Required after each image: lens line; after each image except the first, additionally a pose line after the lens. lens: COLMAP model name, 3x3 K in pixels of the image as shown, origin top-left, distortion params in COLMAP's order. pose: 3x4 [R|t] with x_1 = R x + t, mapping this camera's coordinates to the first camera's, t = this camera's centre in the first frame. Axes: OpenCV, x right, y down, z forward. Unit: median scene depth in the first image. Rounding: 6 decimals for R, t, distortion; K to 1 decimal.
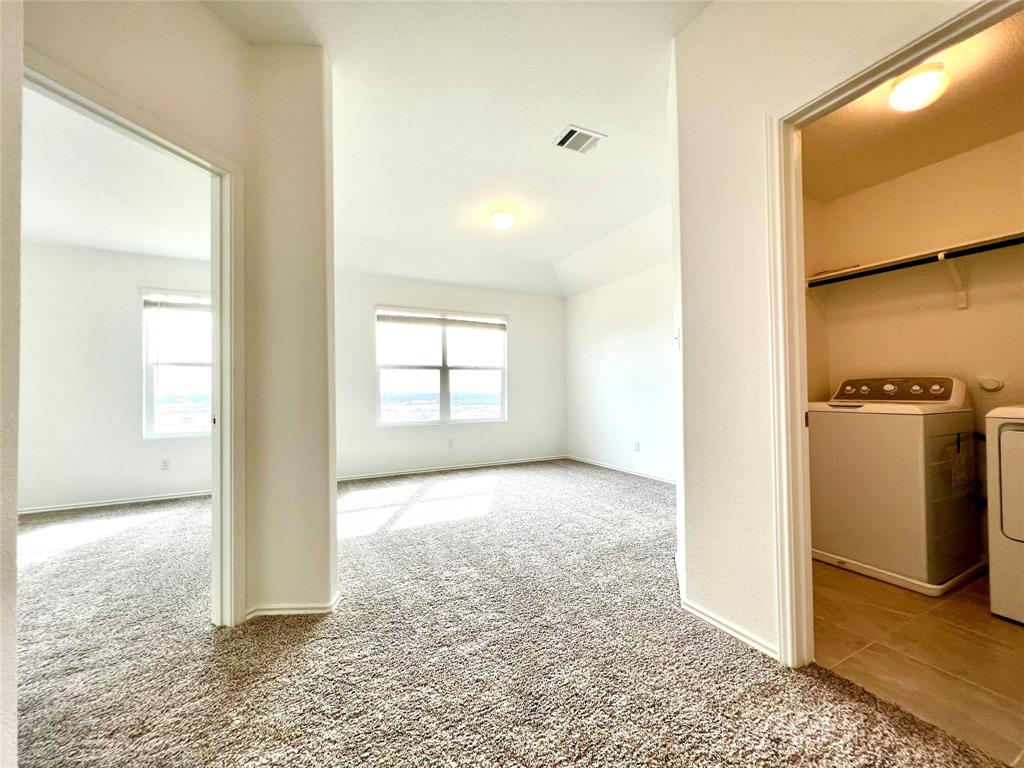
lens RADIAL K [[411.1, 0, 512.0], [0, 411.1, 384.0], [0, 0, 1]] dist [-0.002215, 0.000461]
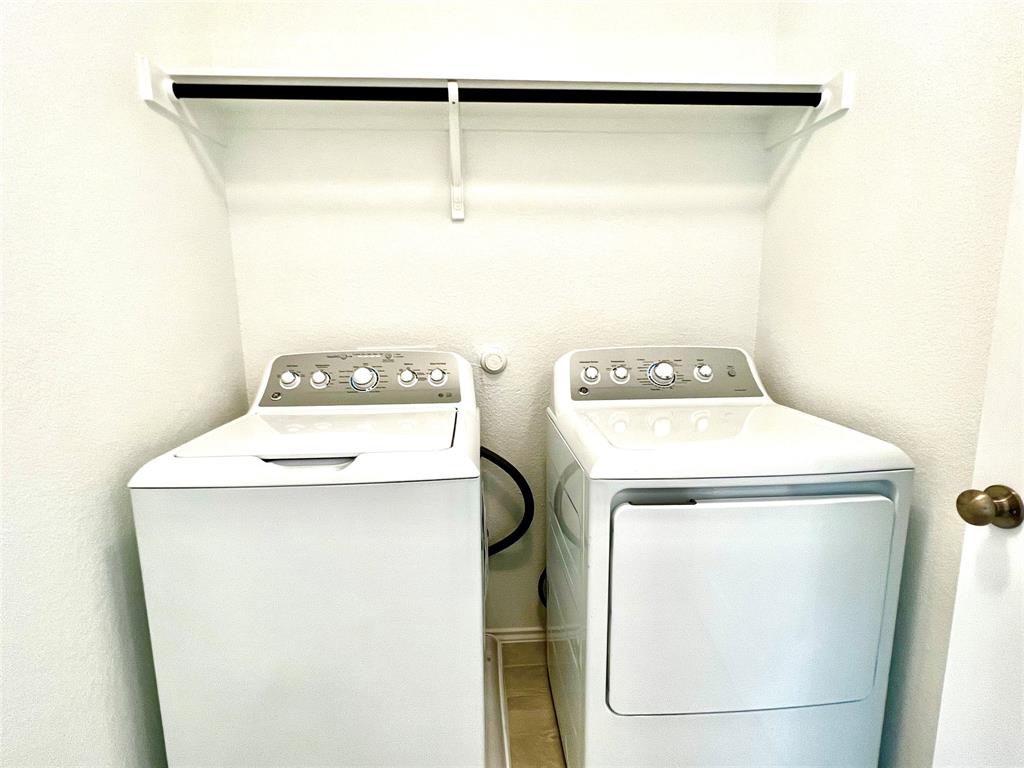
lens RADIAL K [[511.5, 0, 512.0], [0, 511.5, 384.0], [0, 0, 1]] dist [0.000951, 0.000156]
pose [[0.388049, -0.143678, 0.910370, 0.487644], [-0.013538, 0.986779, 0.161508, -0.082212], [-0.921539, -0.074998, 0.380974, 0.665586]]
